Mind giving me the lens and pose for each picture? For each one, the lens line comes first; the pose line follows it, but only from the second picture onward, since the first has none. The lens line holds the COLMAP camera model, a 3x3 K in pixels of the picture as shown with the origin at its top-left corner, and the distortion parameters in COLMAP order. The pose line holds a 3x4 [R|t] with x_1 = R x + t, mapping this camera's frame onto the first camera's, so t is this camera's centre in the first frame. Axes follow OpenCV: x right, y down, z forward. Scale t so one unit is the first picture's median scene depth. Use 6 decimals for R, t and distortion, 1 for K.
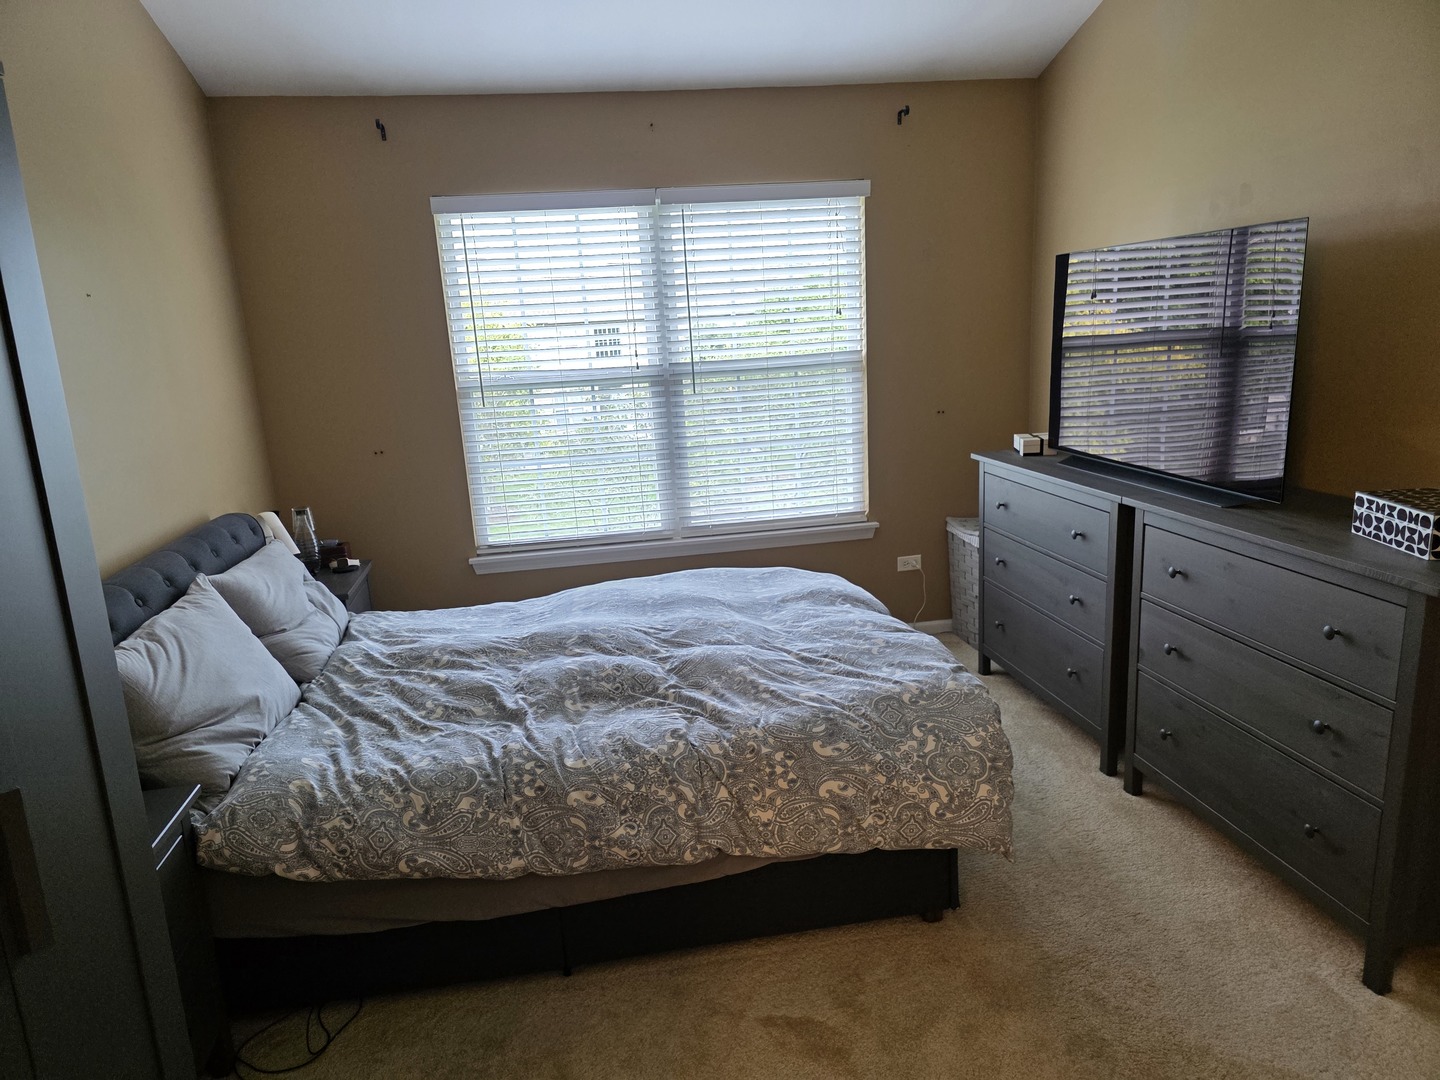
lens RADIAL K [[955.3, 0, 720.0], [0, 955.3, 540.0], [0, 0, 1]] dist [0.041260, -0.002099]
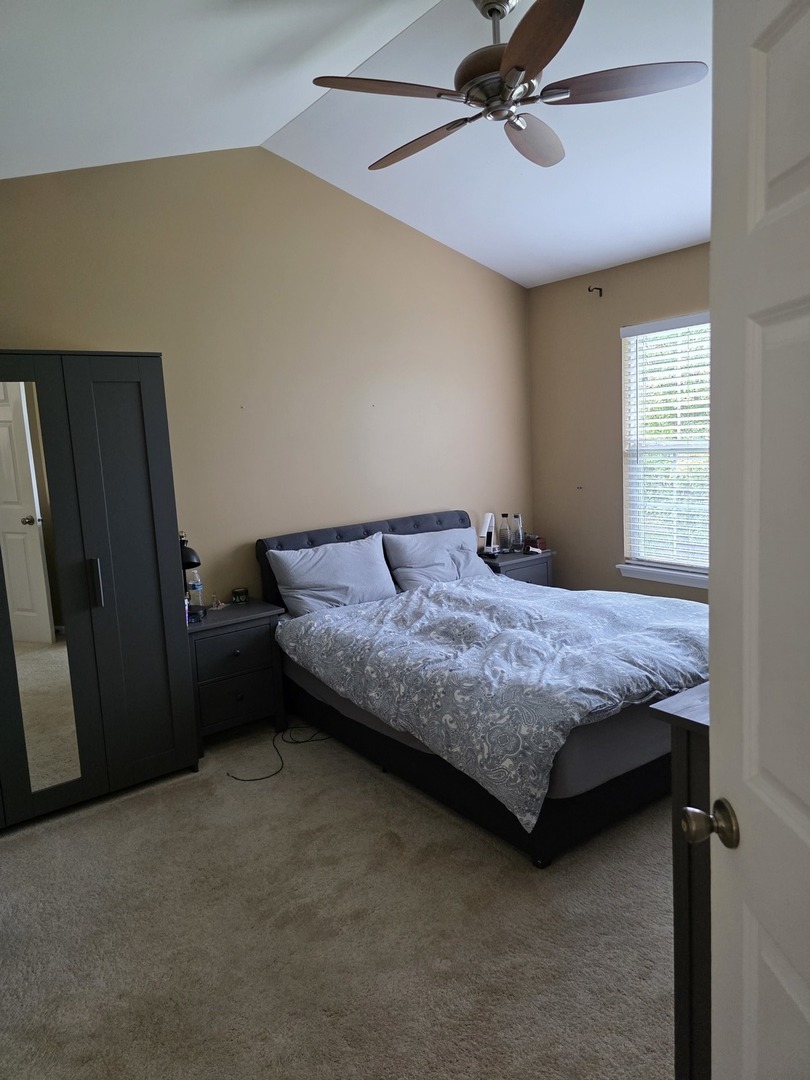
lens RADIAL K [[716.5, 0, 404.7], [0, 716.5, 508.2], [0, 0, 1]] dist [0.041260, -0.002099]
pose [[0.473662, 0.125584, -0.871707, 1.027250], [-0.170762, 0.984094, 0.048988, -0.121693], [0.863994, 0.125650, 0.487572, 0.309816]]
